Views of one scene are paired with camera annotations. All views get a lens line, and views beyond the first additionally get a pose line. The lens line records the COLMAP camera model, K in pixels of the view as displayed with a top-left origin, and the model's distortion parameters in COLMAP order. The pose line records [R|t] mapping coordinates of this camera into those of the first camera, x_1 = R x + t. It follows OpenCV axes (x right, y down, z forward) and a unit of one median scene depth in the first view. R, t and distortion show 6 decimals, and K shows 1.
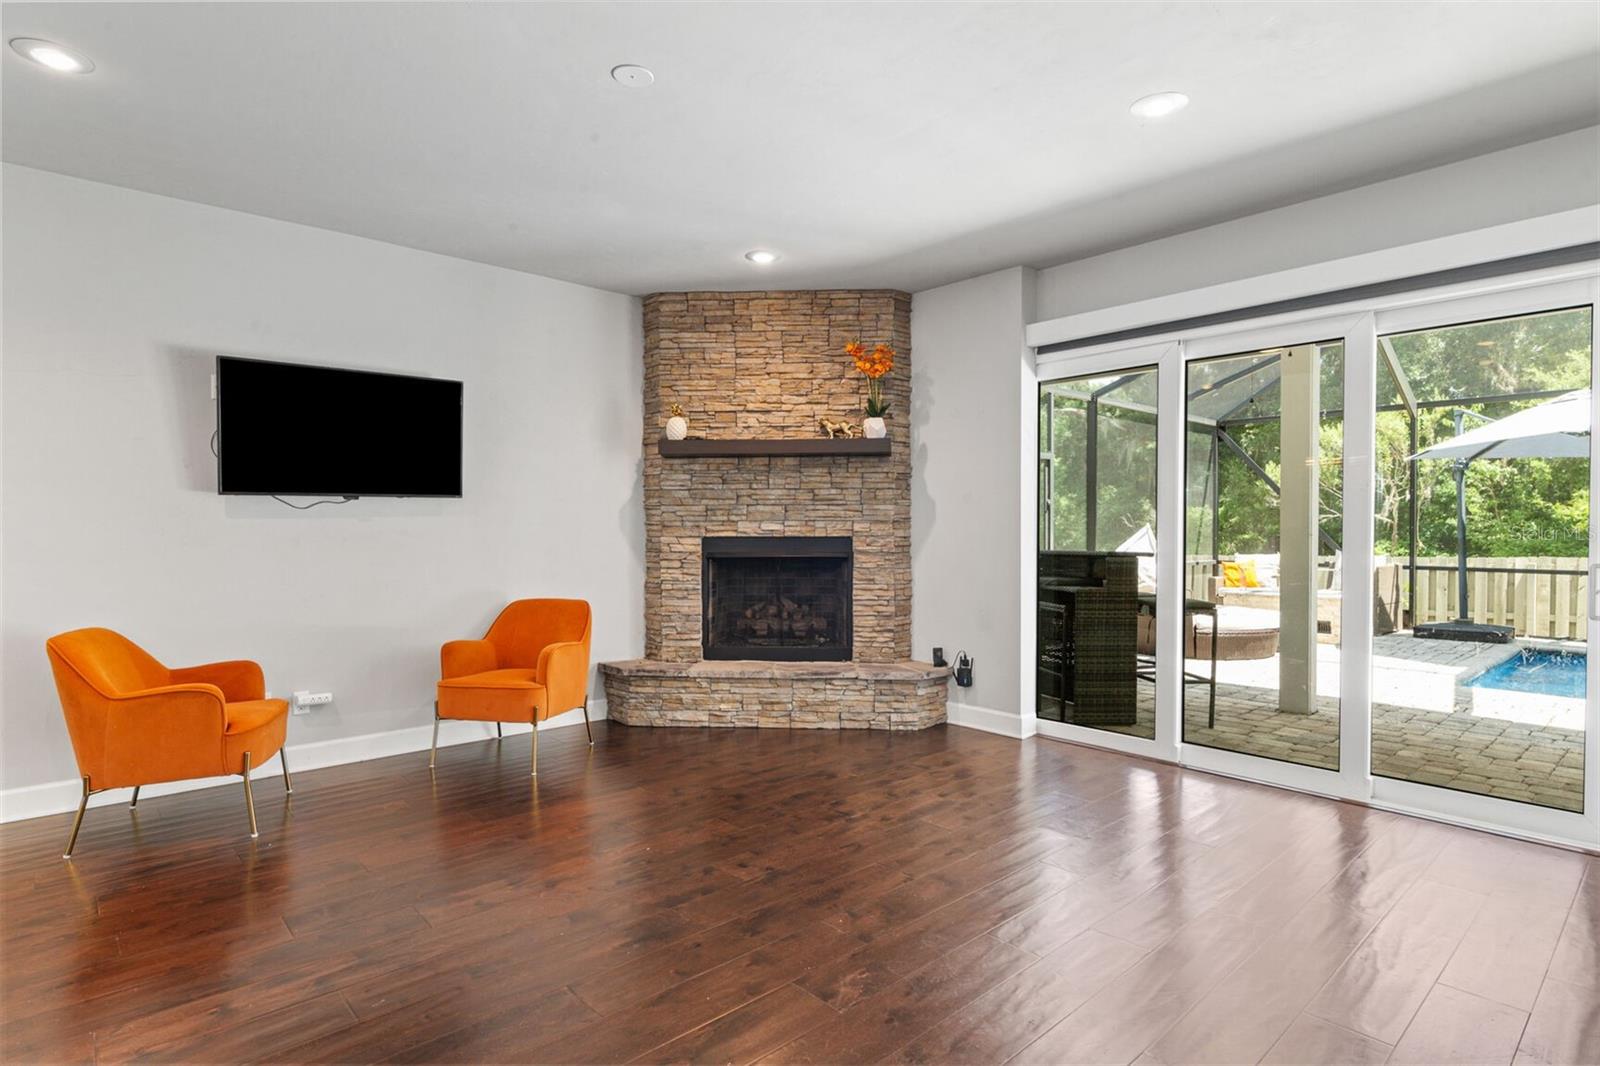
lens RADIAL K [[894.8, 0, 821.6], [0, 894.8, 537.9], [0, 0, 1]] dist [0.001442, -0.000442]
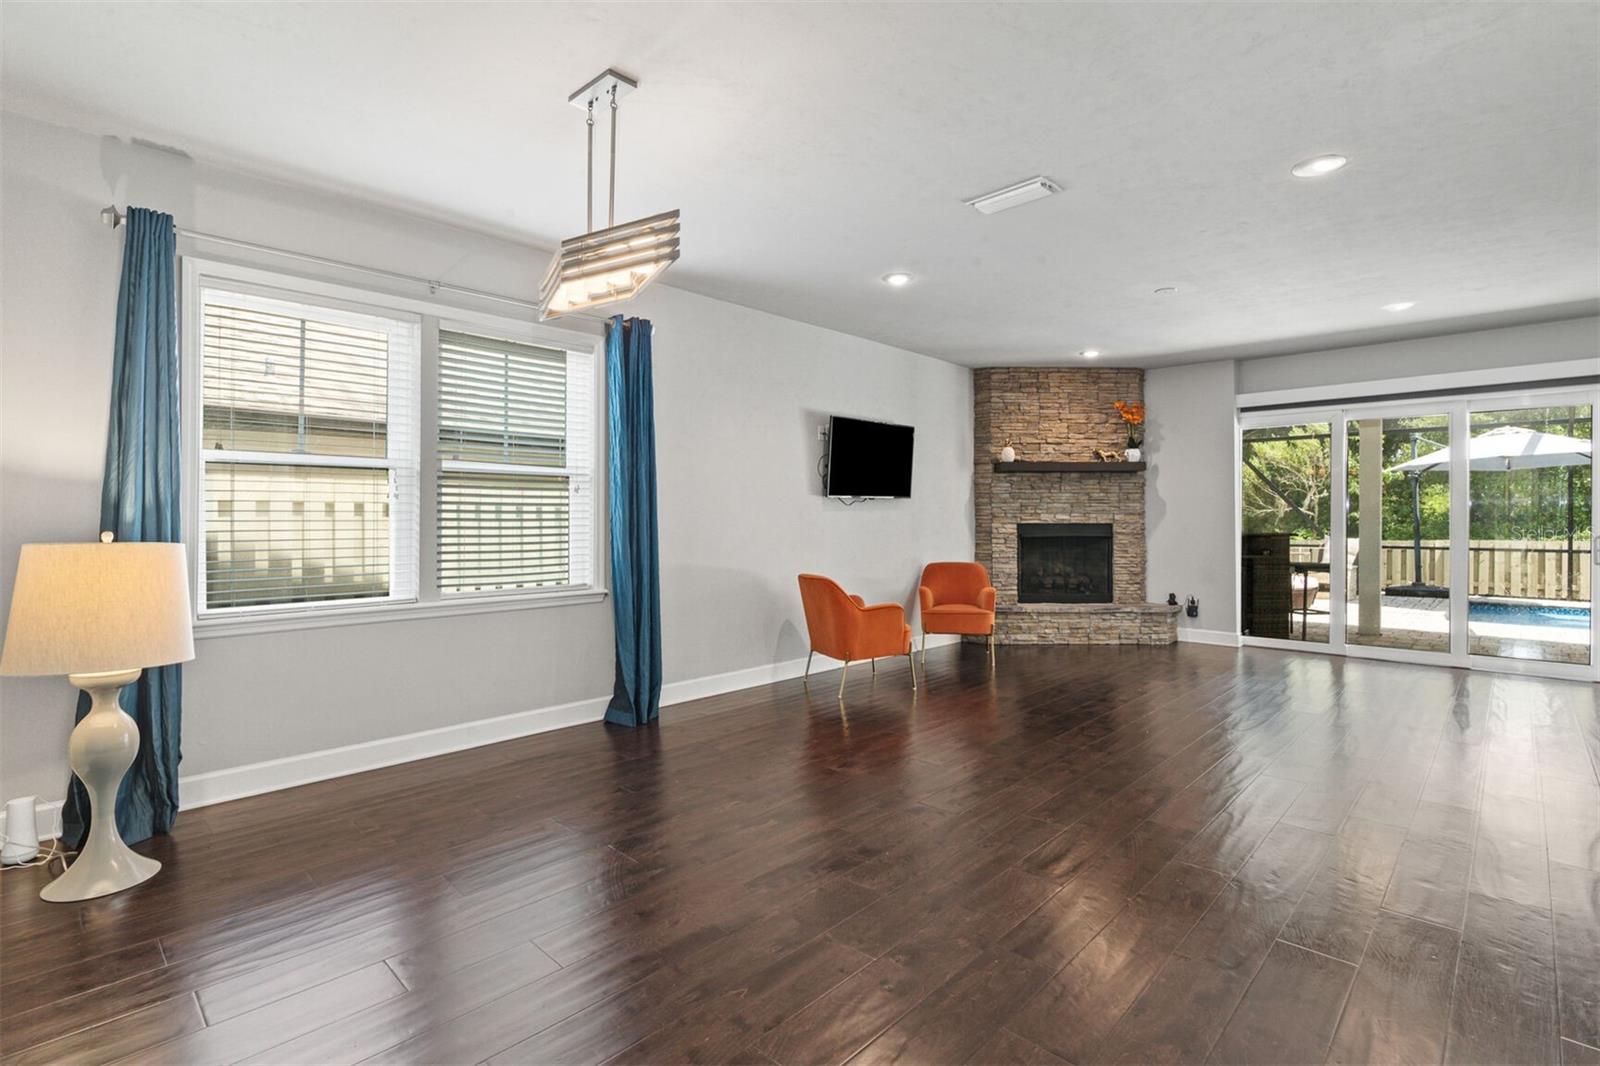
lens RADIAL K [[840.1, 0, 794.1], [0, 840.1, 499.2], [0, 0, 1]] dist [0.000690, -0.000581]
pose [[0.996038, 0.003721, 0.088853, -0.656847], [-0.000690, 0.999418, -0.034114, 0.006768], [-0.088928, 0.033917, 0.995460, -0.423153]]
